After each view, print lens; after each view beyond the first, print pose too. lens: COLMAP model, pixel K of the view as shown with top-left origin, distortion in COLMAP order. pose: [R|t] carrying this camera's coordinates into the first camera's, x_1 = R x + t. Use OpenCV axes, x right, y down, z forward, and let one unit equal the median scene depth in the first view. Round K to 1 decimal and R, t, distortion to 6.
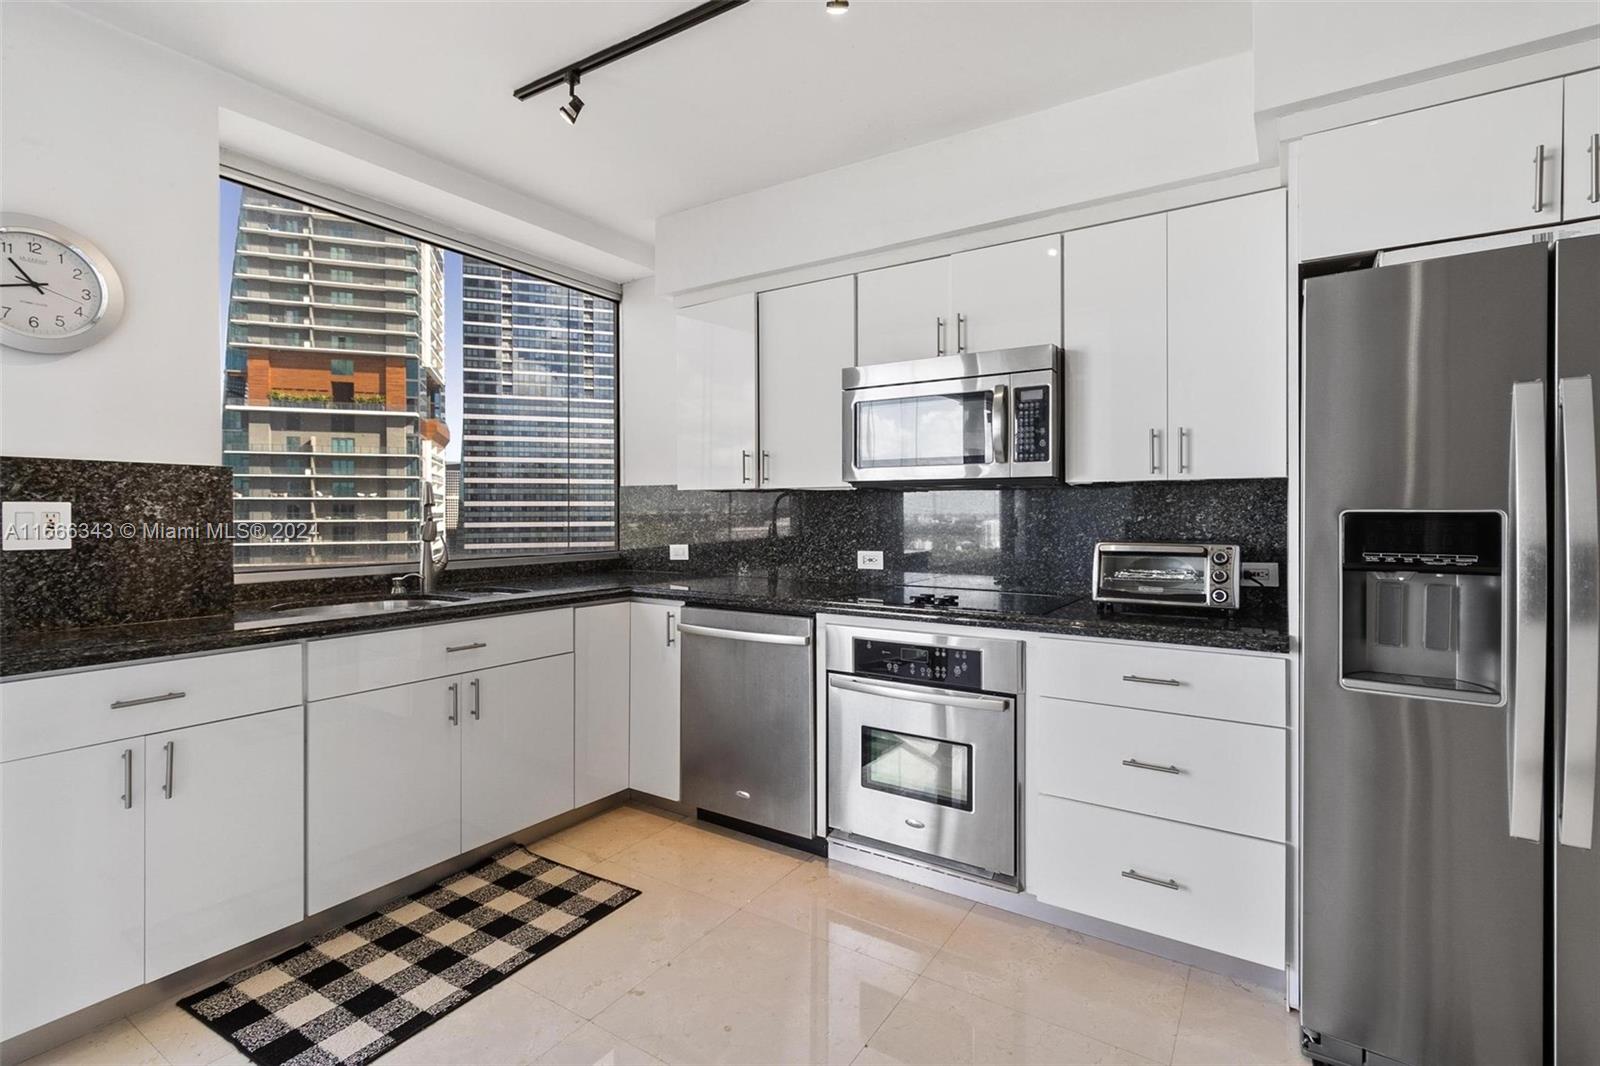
lens RADIAL K [[753.6, 0, 798.7], [0, 753.6, 518.6], [0, 0, 1]] dist [0.003679, -0.001002]
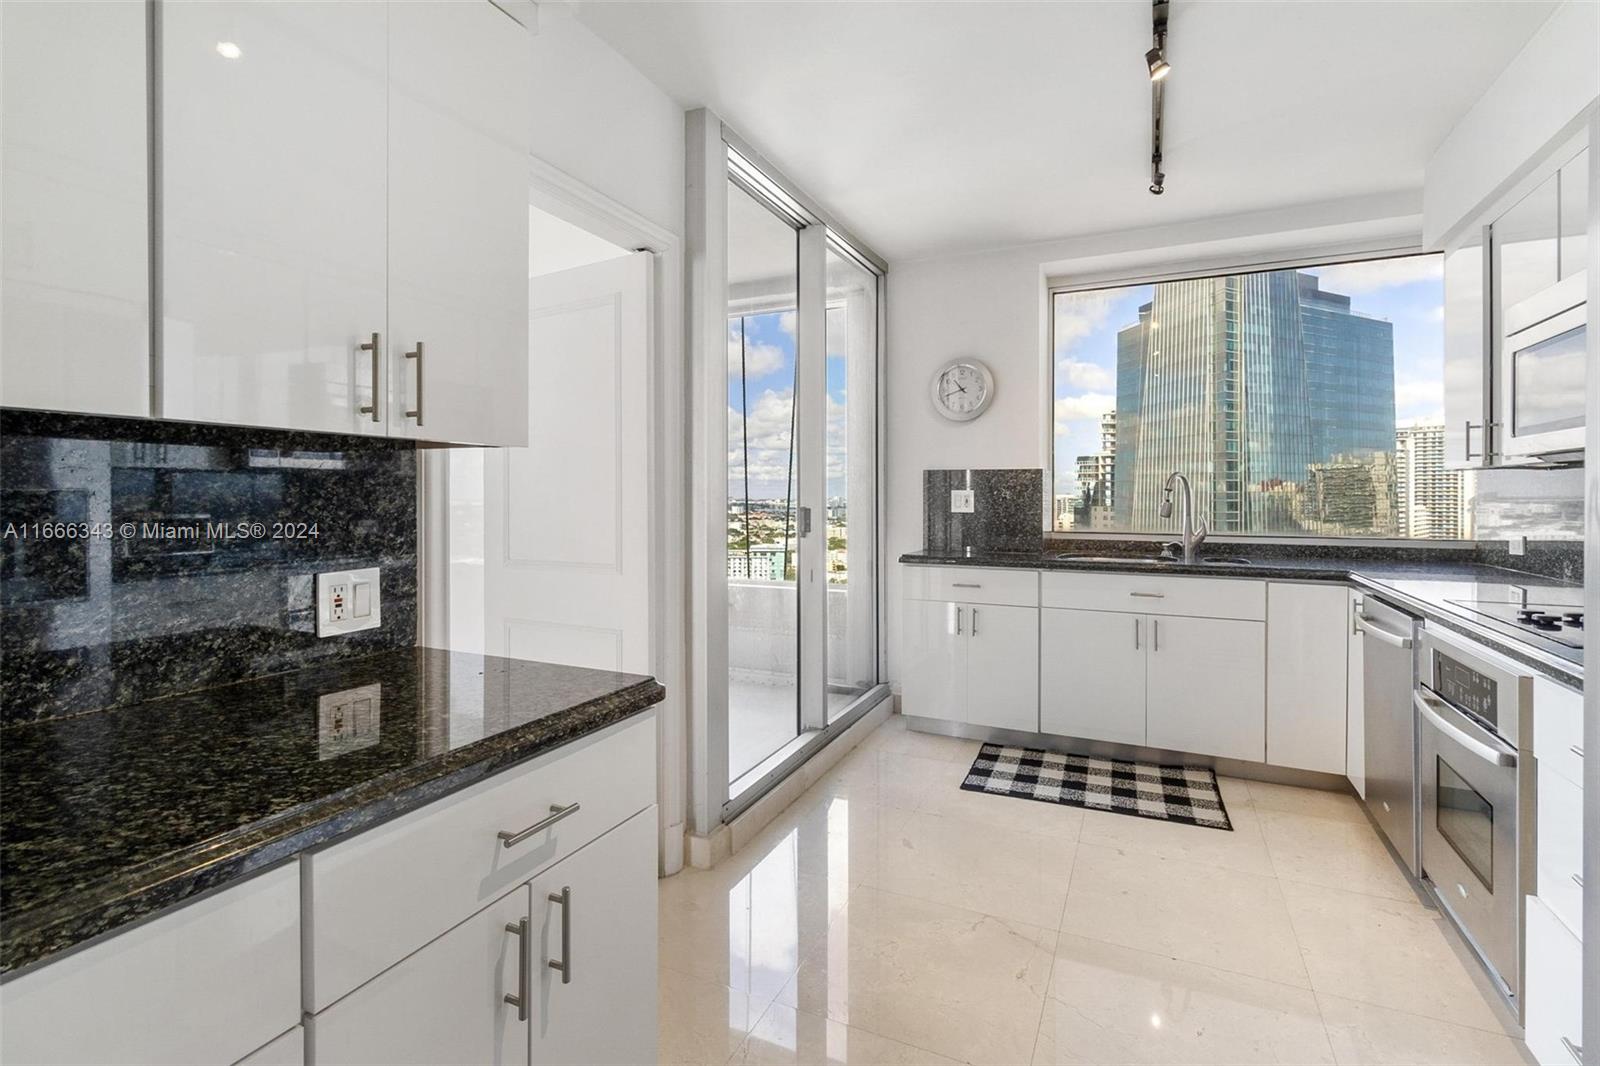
lens RADIAL K [[753.6, 0, 801.3], [0, 753.6, 494.2], [0, 0, 1]] dist [0.003679, -0.001002]
pose [[0.126872, -0.001032, -0.991919, 0.892910], [-0.009665, 0.999951, -0.002276, -0.001058], [0.991872, 0.009876, 0.126856, 0.222969]]
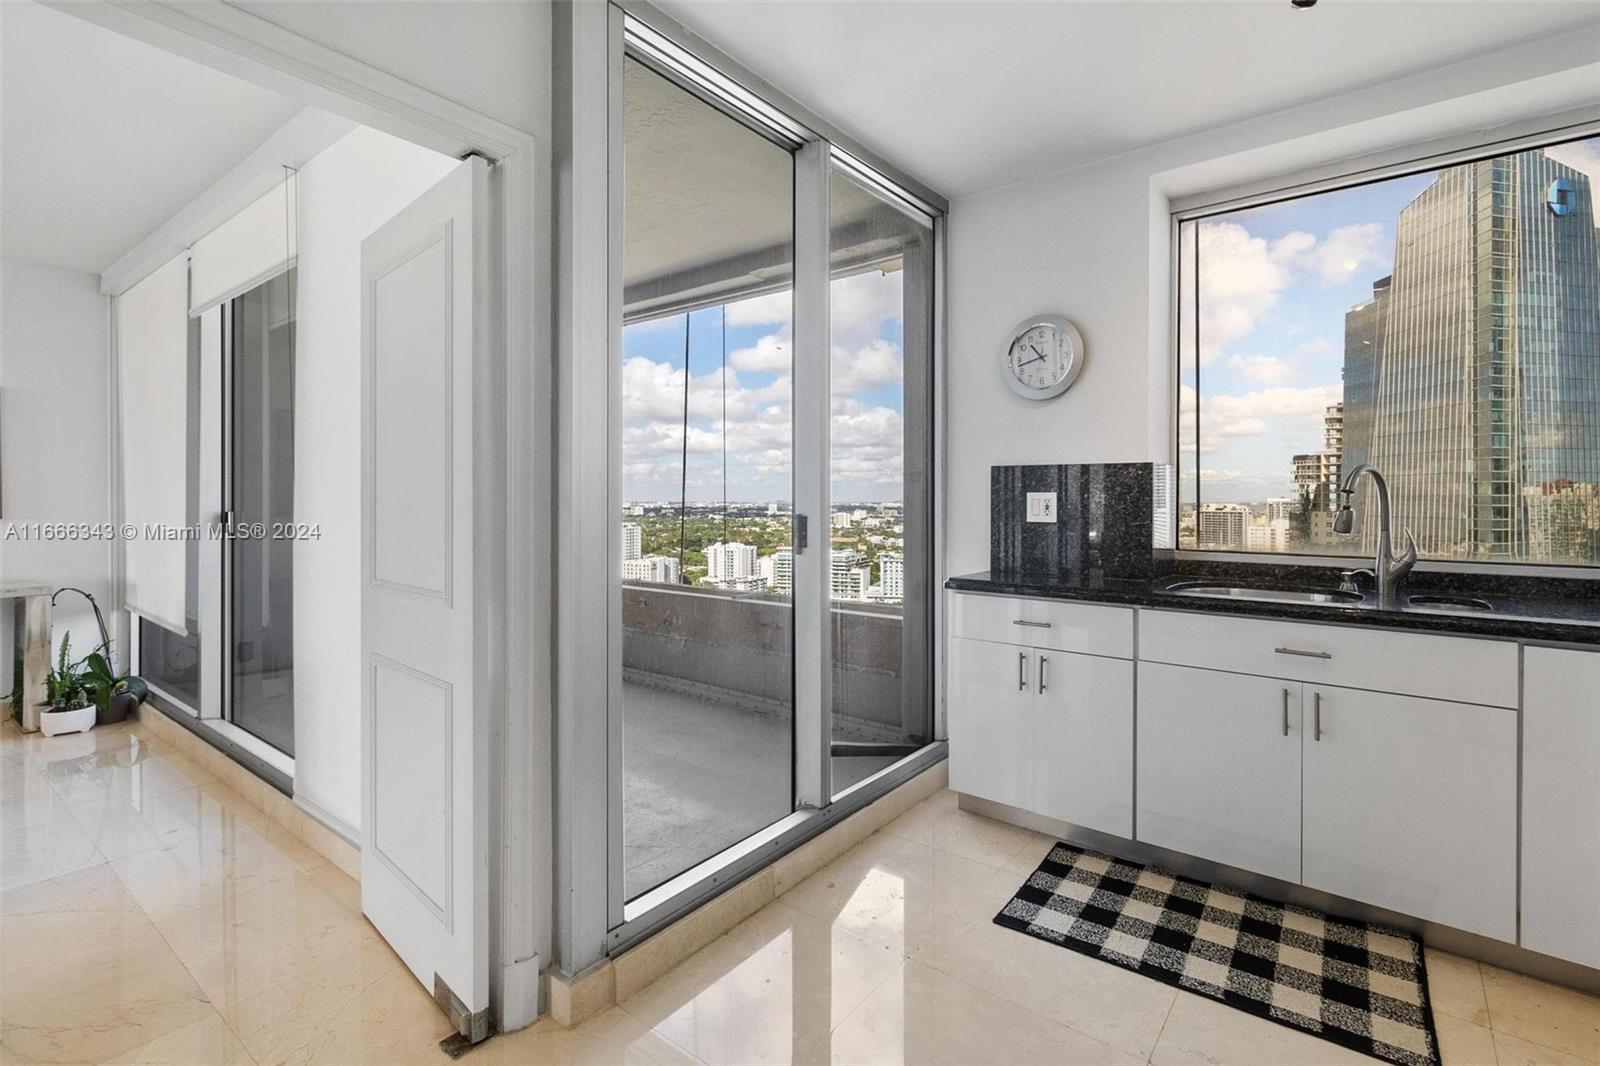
lens RADIAL K [[753.6, 0, 797.8], [0, 753.6, 499.3], [0, 0, 1]] dist [0.003679, -0.001002]
pose [[-0.103341, 0.000842, -0.994646, 0.536374], [-0.010307, 0.999945, 0.001918, -0.004451], [0.994593, 0.010450, -0.103327, 0.540675]]
